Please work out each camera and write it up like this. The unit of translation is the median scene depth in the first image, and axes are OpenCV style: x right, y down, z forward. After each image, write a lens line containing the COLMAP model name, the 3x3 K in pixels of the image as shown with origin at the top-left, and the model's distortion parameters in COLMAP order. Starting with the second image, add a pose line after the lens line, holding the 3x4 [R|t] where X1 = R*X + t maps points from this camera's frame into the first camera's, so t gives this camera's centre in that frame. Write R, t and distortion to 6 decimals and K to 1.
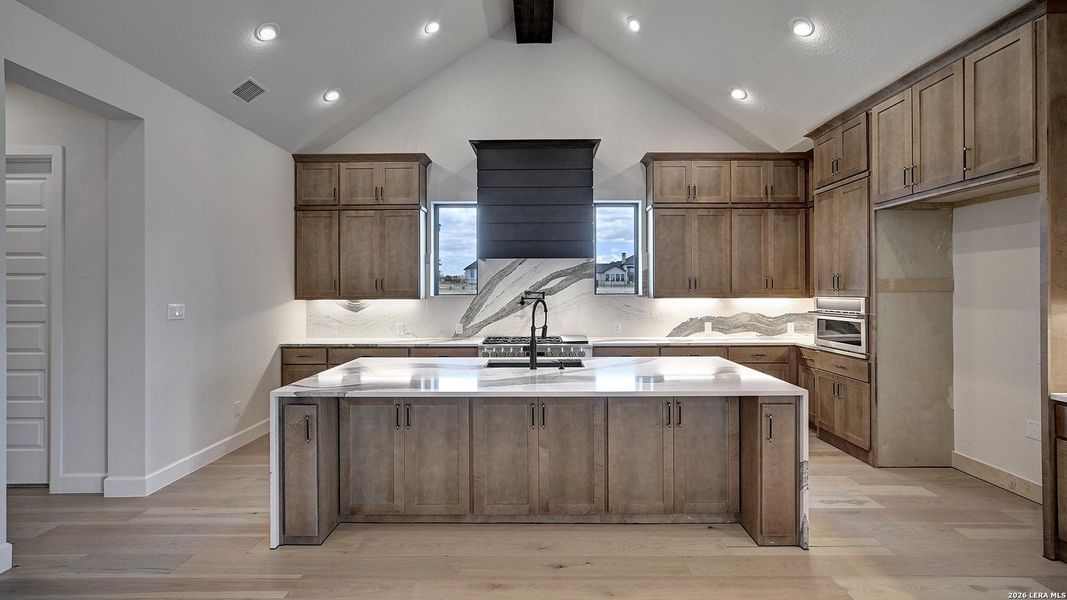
lens RADIAL K [[478.9, 0, 539.1], [0, 478.9, 279.0], [0, 0, 1]] dist [-0.001742, 0.000528]
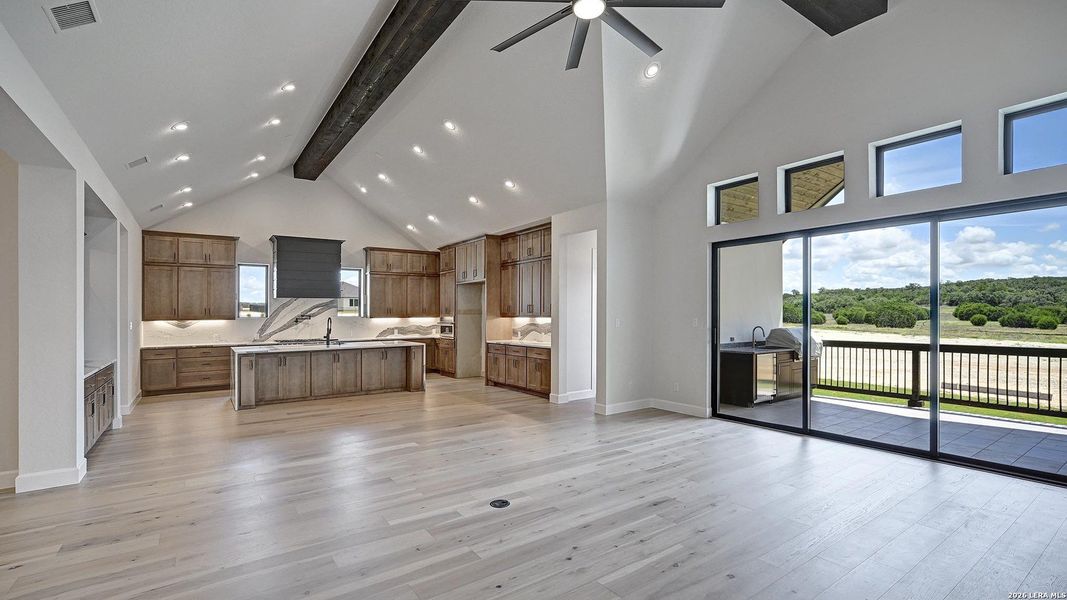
lens RADIAL K [[478.9, 0, 537.4], [0, 478.9, 301.3], [0, 0, 1]] dist [-0.001742, 0.000528]
pose [[0.809584, 0.012078, 0.586880, -0.379334], [-0.008583, 0.999925, -0.008739, -0.019496], [-0.586942, 0.002038, 0.809627, -1.064958]]
